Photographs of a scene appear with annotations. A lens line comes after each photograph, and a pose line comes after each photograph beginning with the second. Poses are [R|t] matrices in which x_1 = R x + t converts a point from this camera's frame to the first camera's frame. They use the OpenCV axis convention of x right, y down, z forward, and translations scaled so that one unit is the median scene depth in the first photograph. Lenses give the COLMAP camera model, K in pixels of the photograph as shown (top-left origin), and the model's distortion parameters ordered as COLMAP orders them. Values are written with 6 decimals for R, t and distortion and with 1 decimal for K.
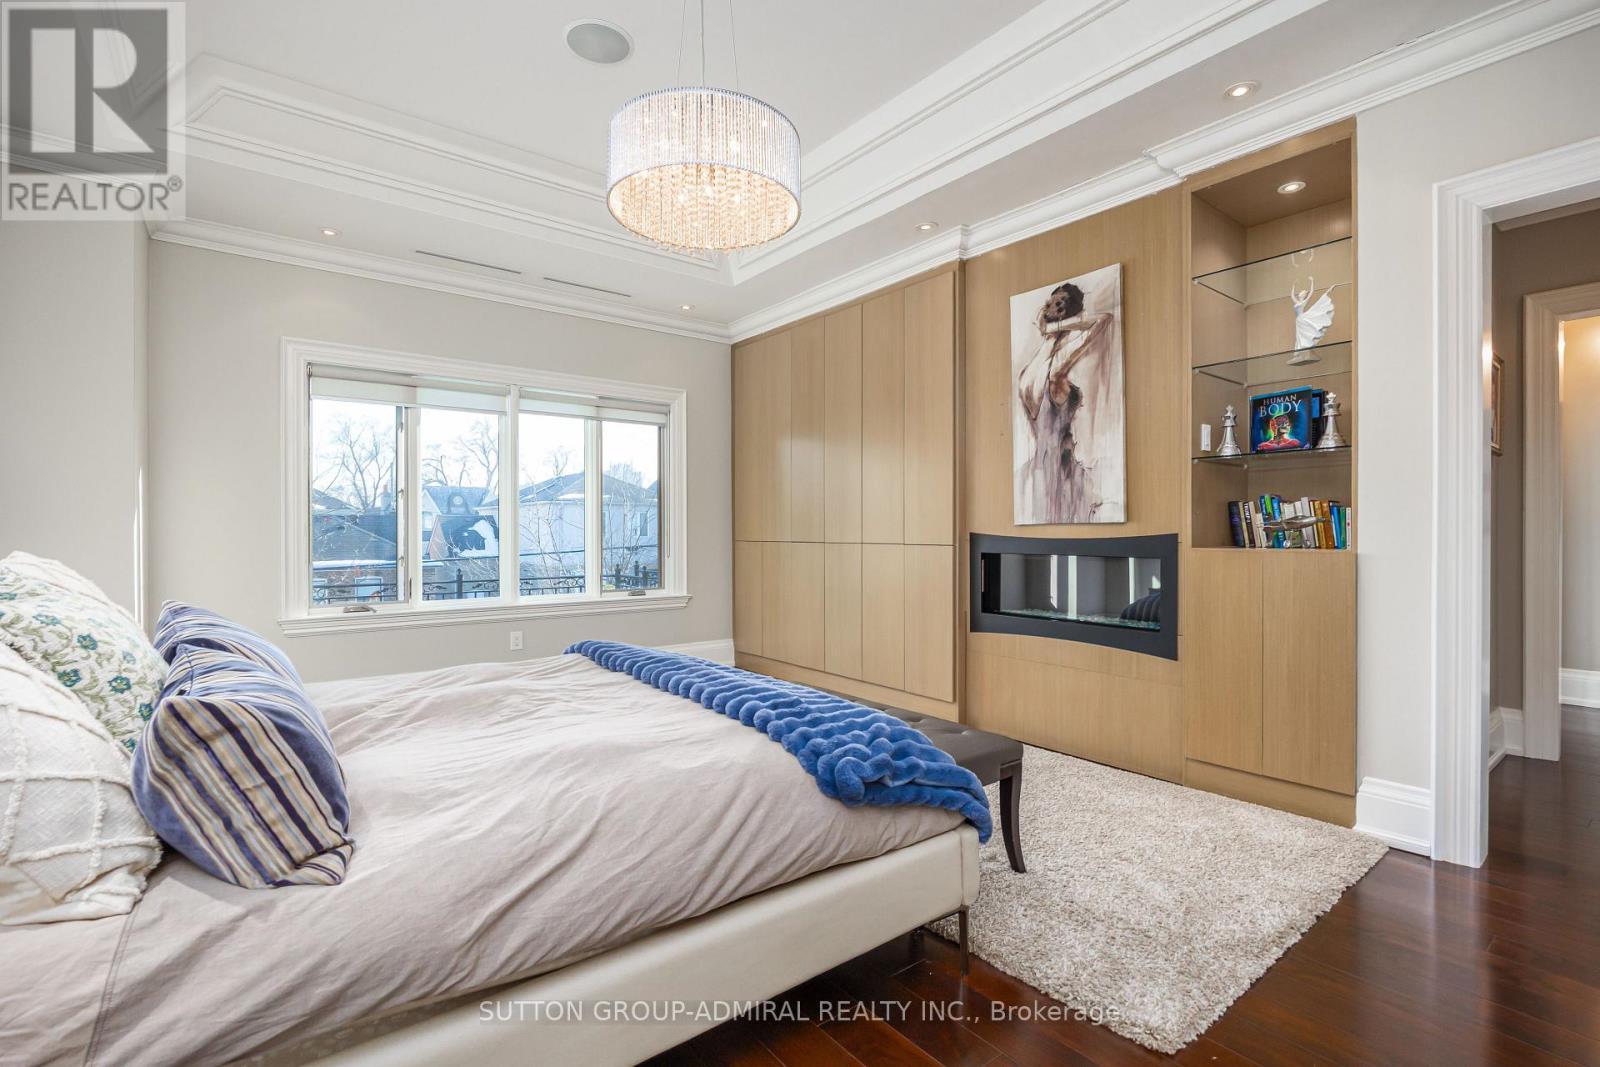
lens RADIAL K [[634.3, 0, 800.0], [0, 634.3, 533.5], [0, 0, 1]] dist [0.000277, 0.000170]
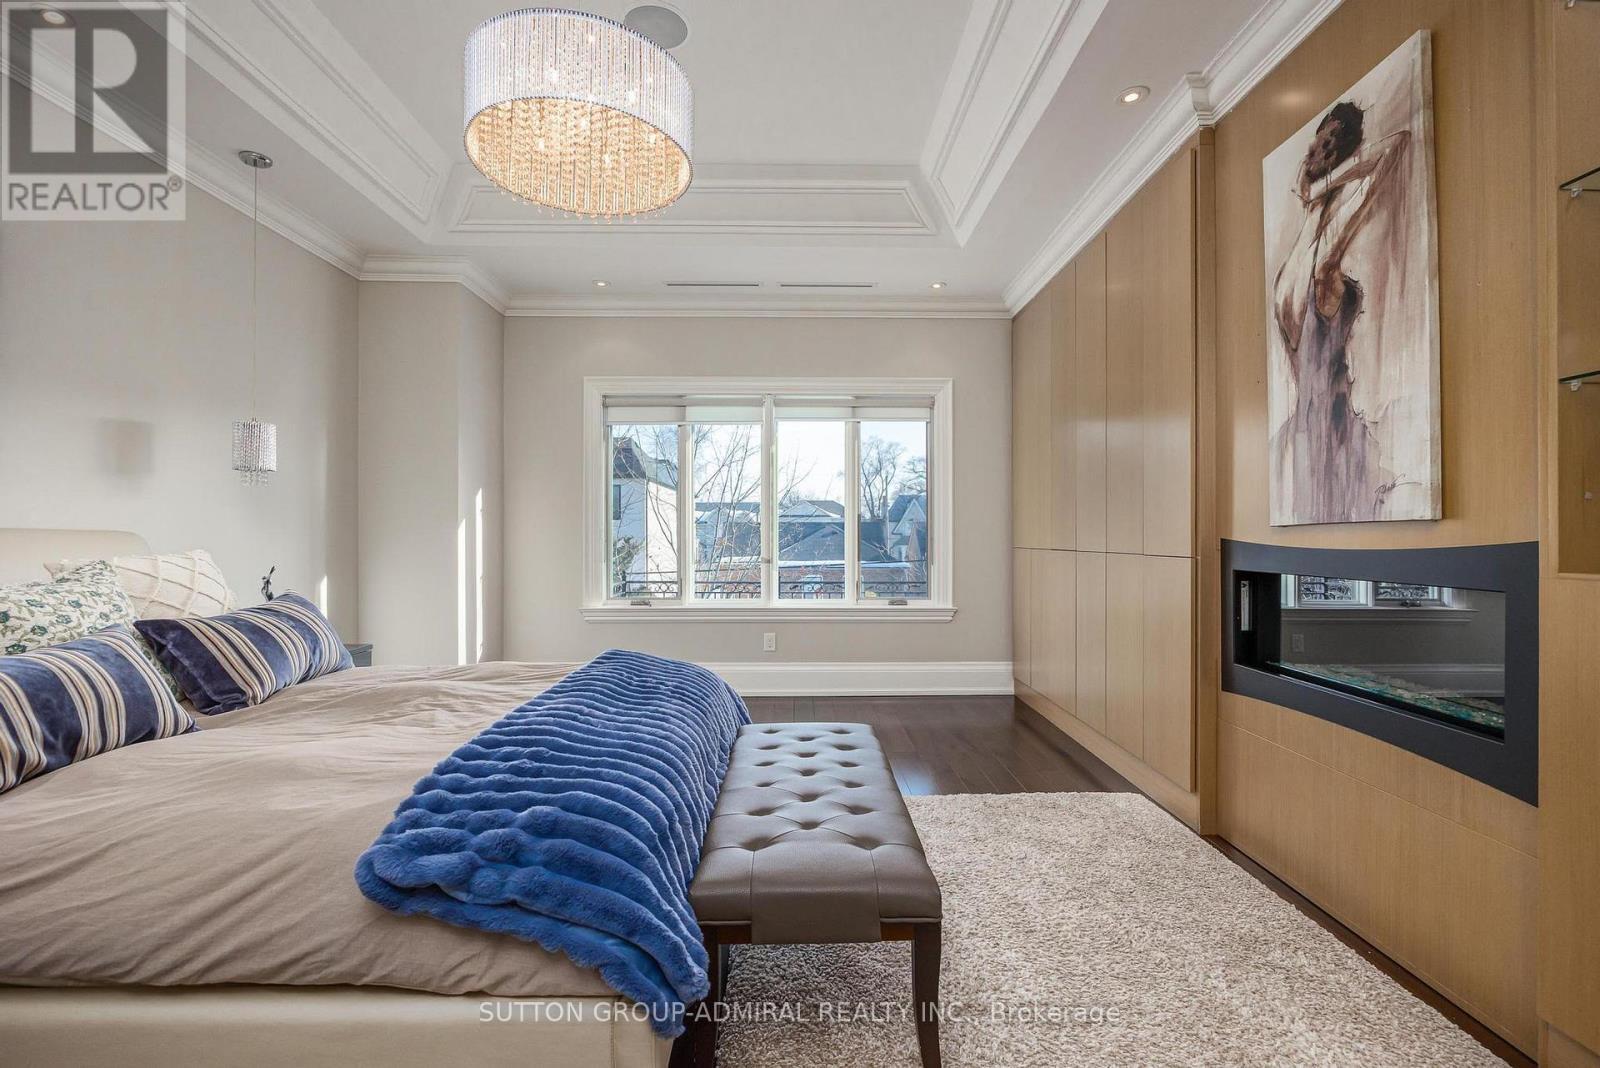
lens RADIAL K [[659.5, 0, 800.0], [0, 659.5, 534.0], [0, 0, 1]] dist [-0.003845, -0.000124]
pose [[0.833606, -0.000452, -0.552359, 0.335181], [-0.002833, 0.999983, -0.005093, -0.001961], [0.552352, 0.005811, 0.833591, 0.234650]]
